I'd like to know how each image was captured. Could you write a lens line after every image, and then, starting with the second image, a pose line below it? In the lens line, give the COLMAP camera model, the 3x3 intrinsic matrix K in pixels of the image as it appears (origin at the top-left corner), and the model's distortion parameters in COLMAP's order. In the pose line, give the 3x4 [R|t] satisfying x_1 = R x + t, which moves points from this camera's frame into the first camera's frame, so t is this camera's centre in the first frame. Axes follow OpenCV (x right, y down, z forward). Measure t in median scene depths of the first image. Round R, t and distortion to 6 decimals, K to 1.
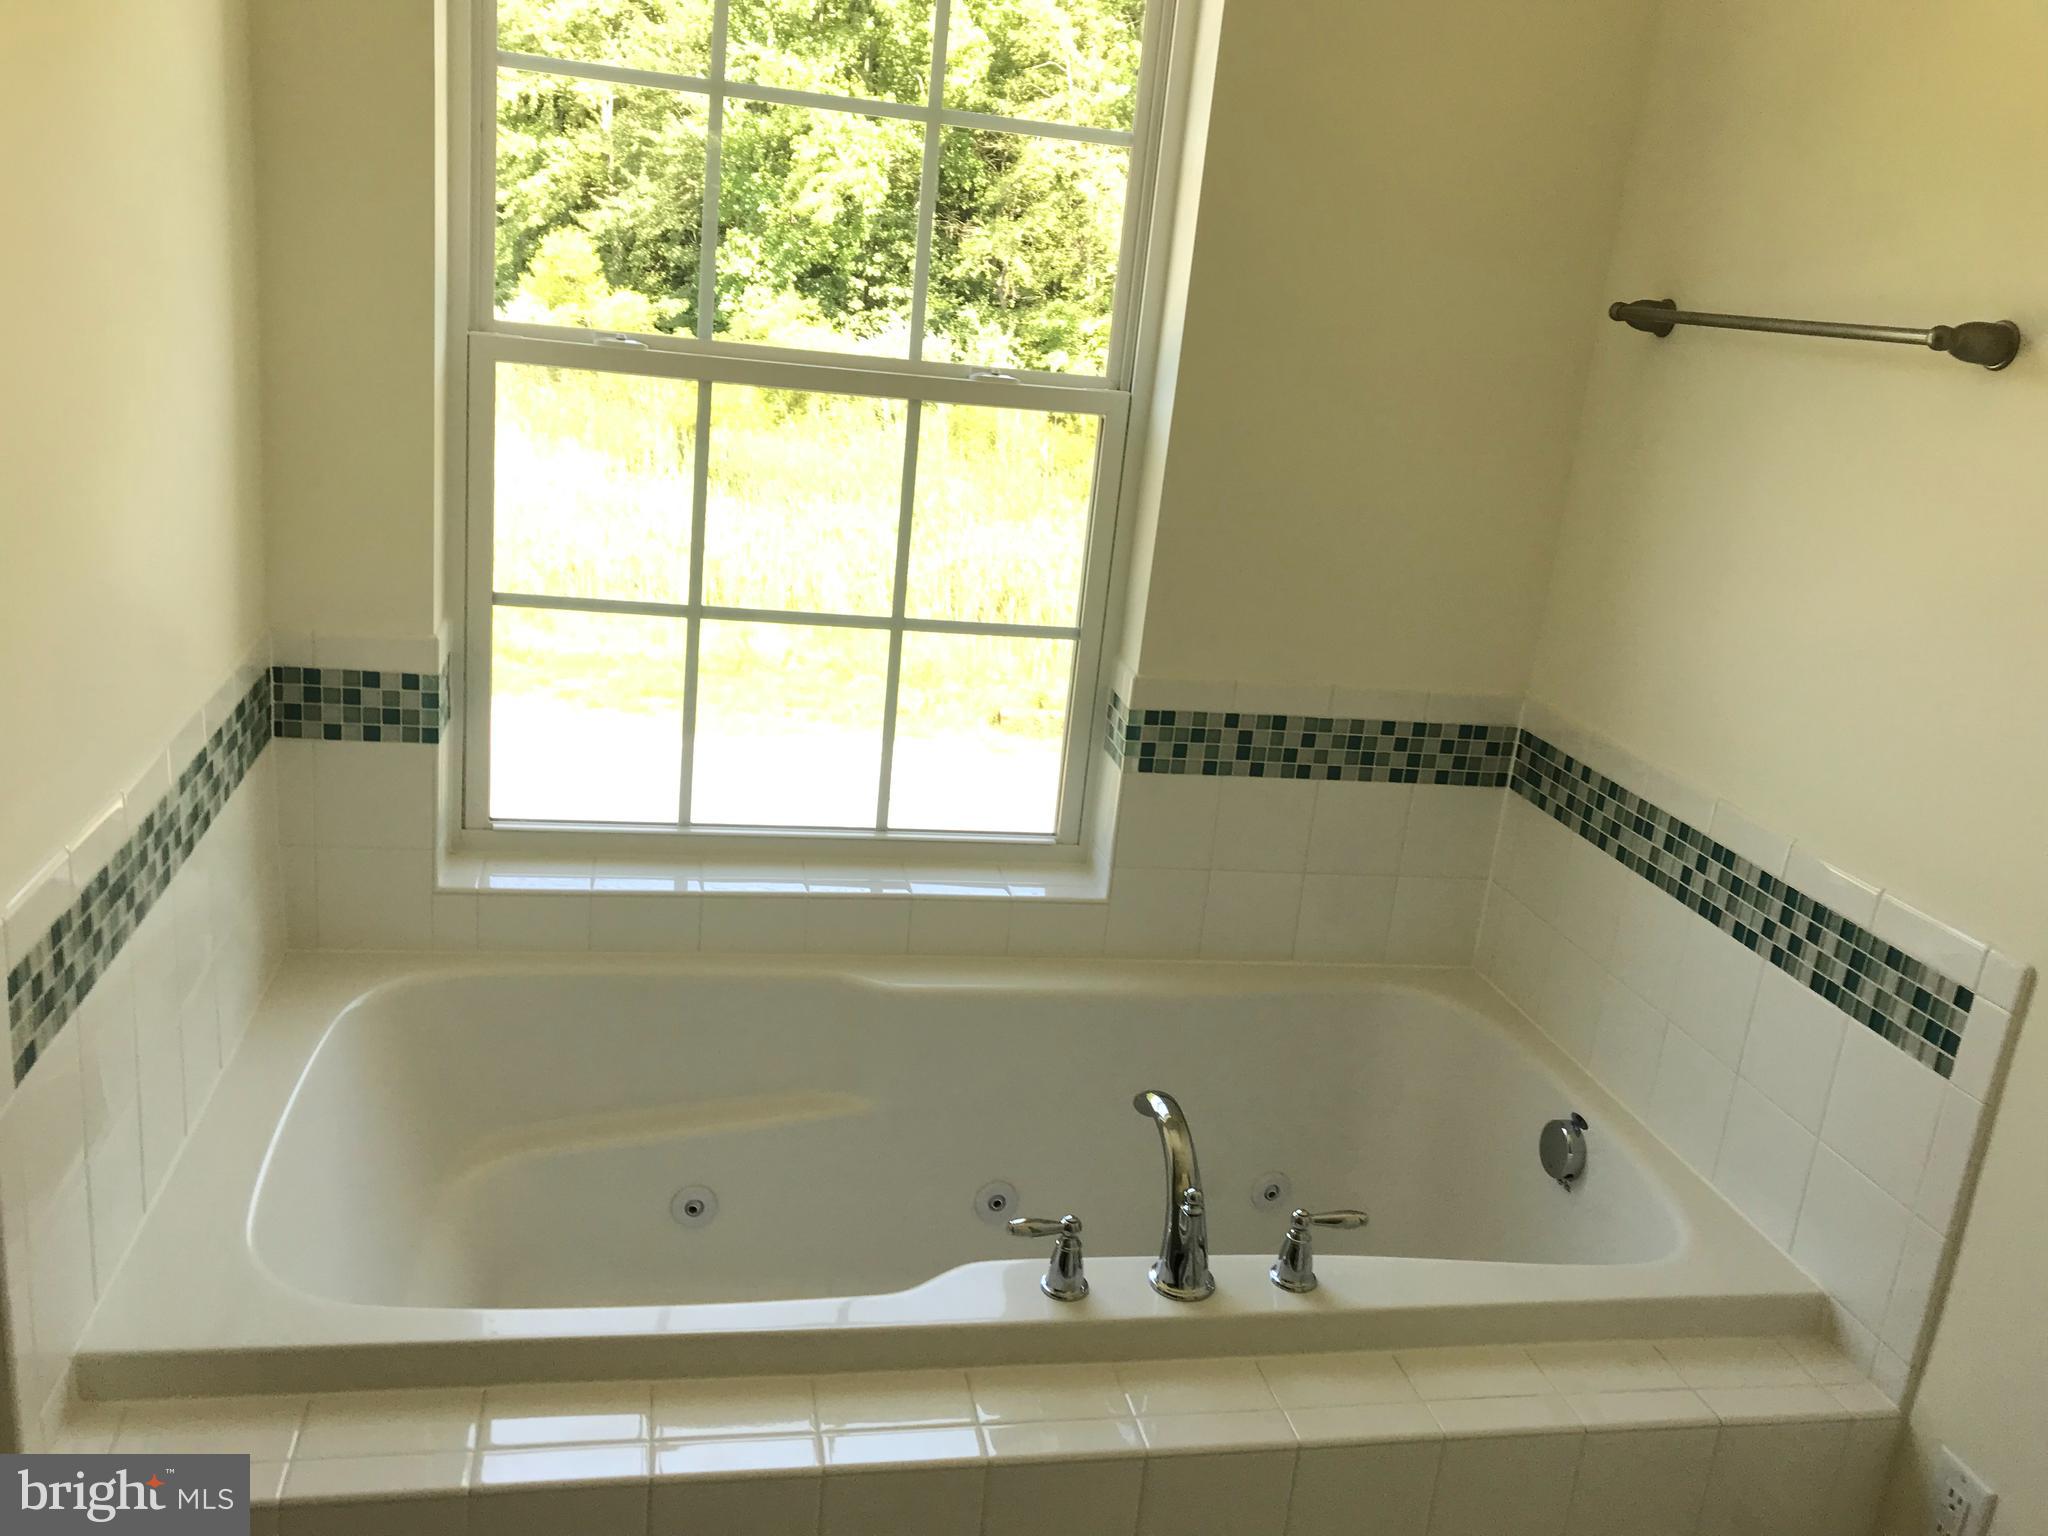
lens RADIAL K [[1672.6, 0, 1018.1], [0, 1672.6, 759.3], [0, 0, 1]] dist [0.030093, -0.061388]
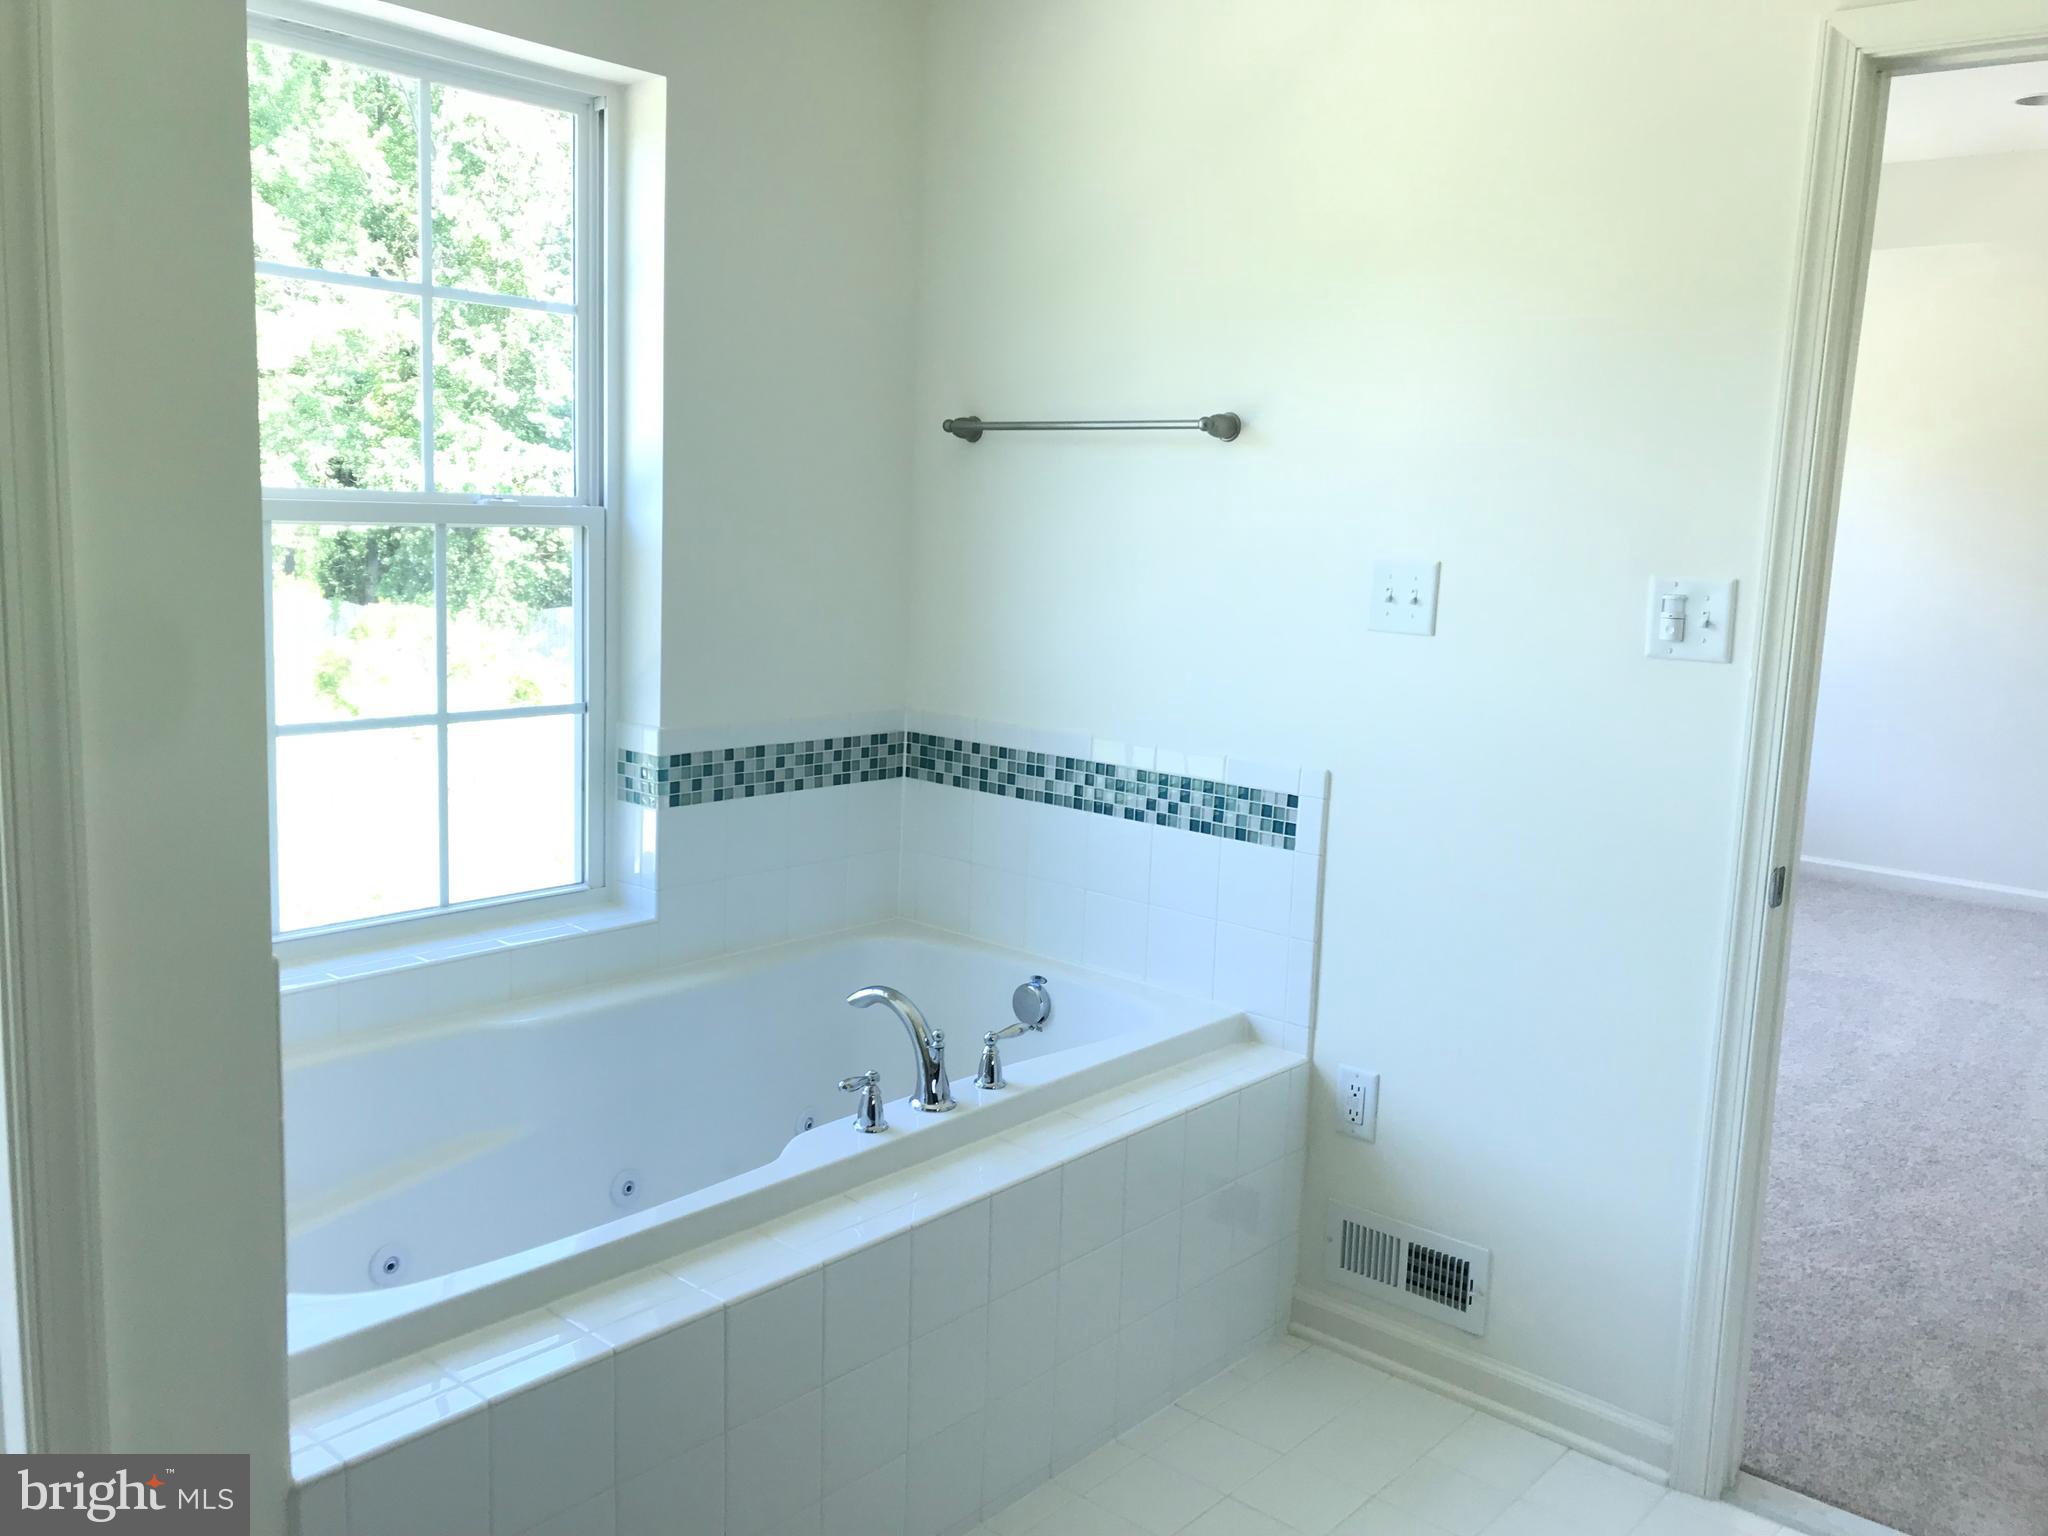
lens RADIAL K [[1672.6, 0, 1023.6], [0, 1672.6, 769.7], [0, 0, 1]] dist [0.030093, -0.061388]
pose [[0.788660, -0.161074, 0.593356, -0.475296], [0.211107, 0.977343, -0.015281, 0.057529], [-0.577451, 0.137313, 0.804795, -0.157136]]
